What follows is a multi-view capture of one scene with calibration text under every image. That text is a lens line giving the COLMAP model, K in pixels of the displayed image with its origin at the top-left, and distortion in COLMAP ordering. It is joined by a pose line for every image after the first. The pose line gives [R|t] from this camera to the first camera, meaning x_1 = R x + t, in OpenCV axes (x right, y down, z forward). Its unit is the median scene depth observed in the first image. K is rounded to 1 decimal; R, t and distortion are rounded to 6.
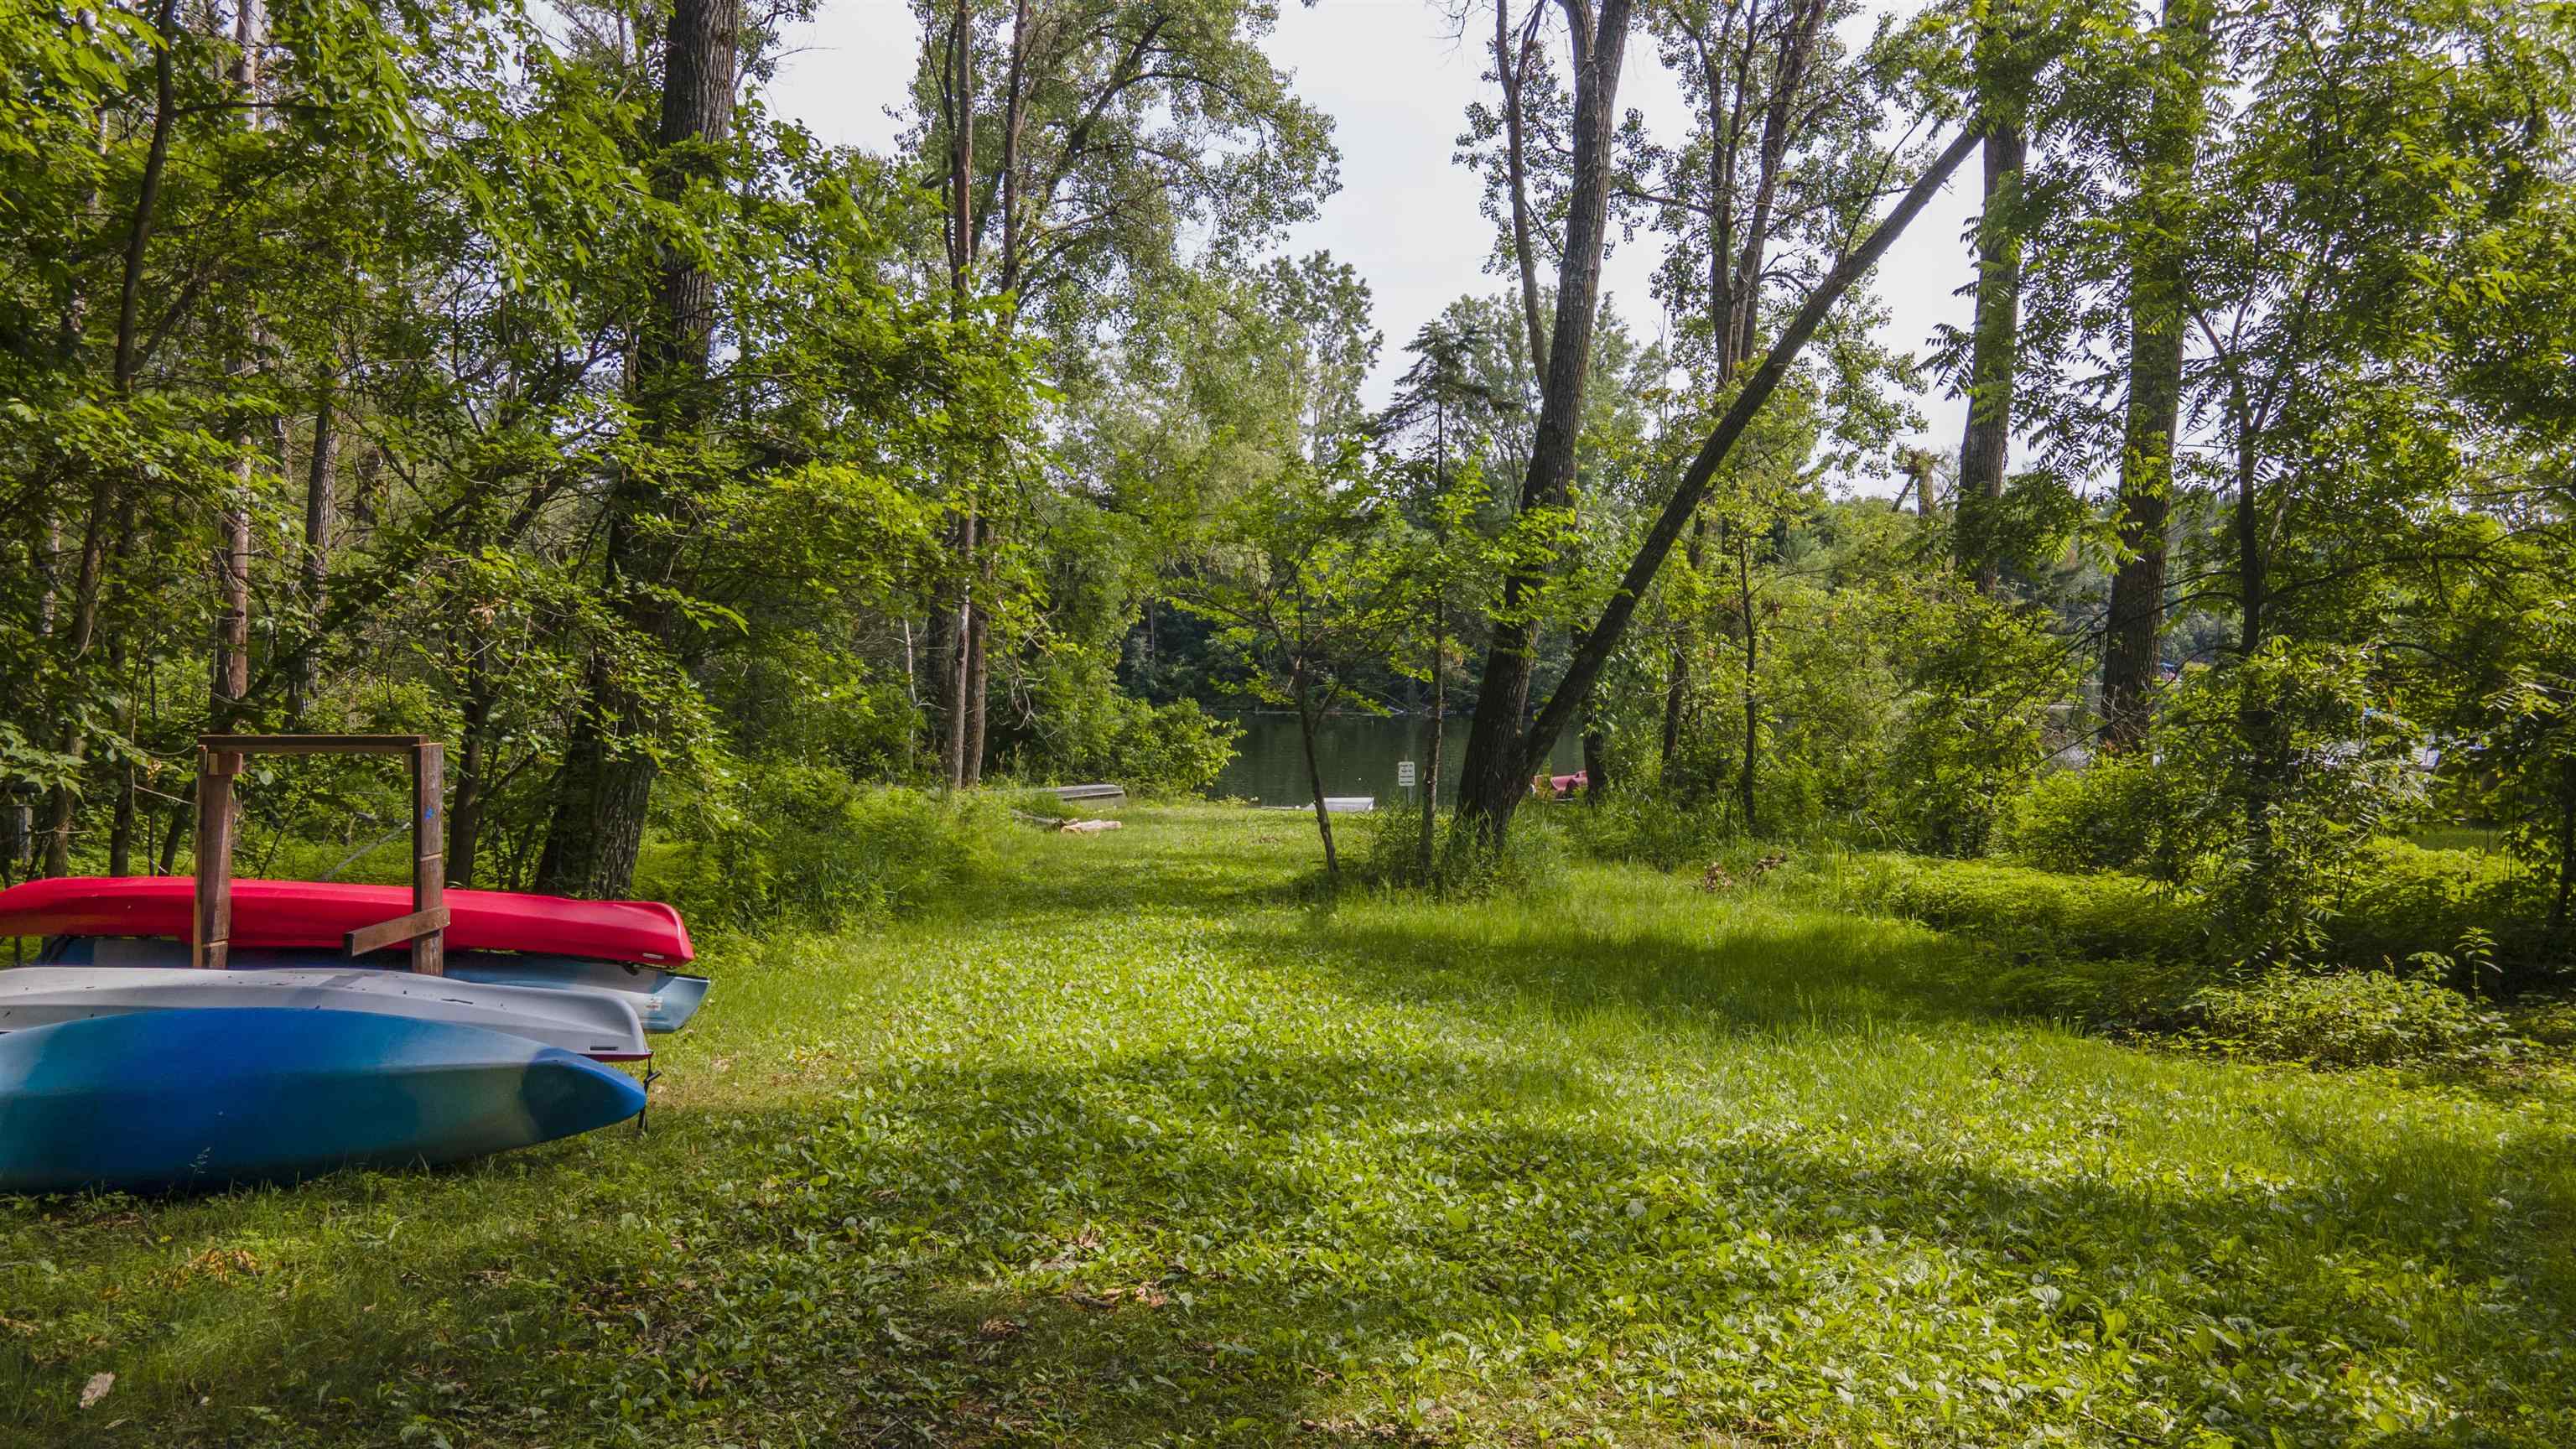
lens RADIAL K [[1878.9, 0, 1285.7], [0, 1878.9, 725.9], [0, 0, 1]] dist [0.020837, 0.029988]
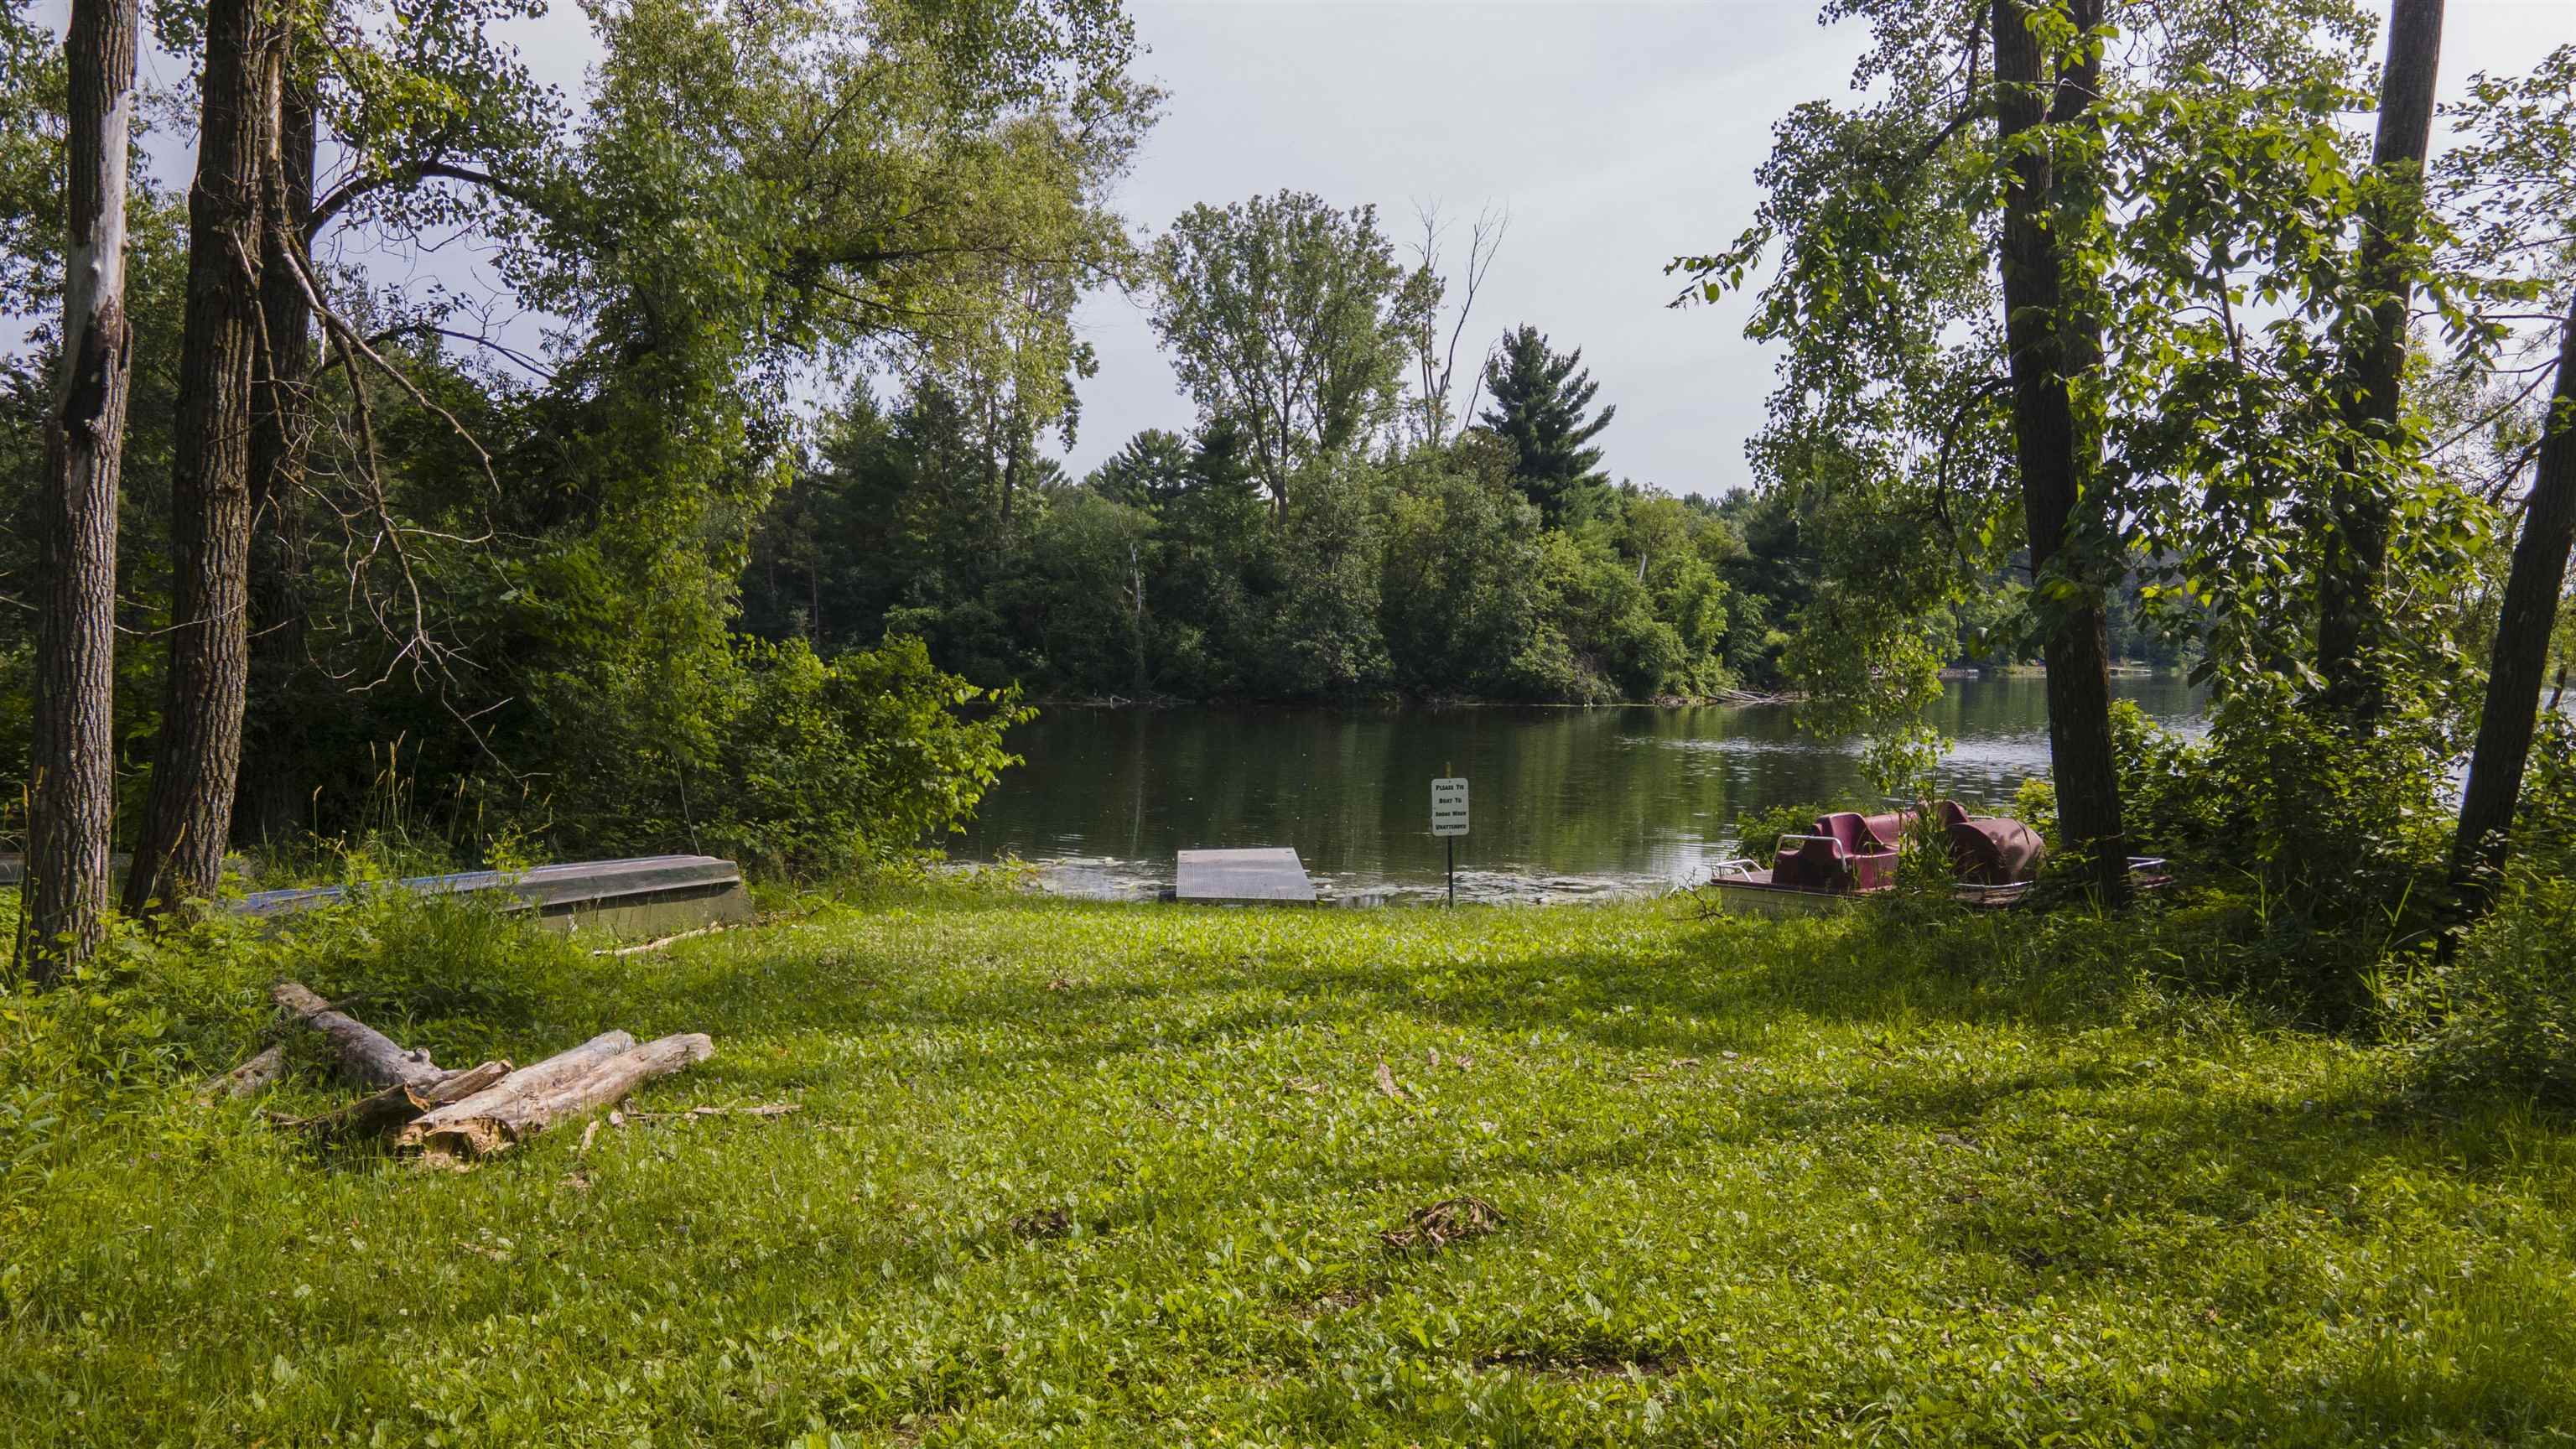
lens RADIAL K [[1878.9, 0, 1295.9], [0, 1878.9, 723.4], [0, 0, 1]] dist [0.020837, 0.029988]
pose [[0.983917, -0.003033, 0.178598, -0.040396], [0.002993, 0.999995, 0.000495, 0.005815], [-0.178599, 0.000047, 0.983922, 0.542023]]
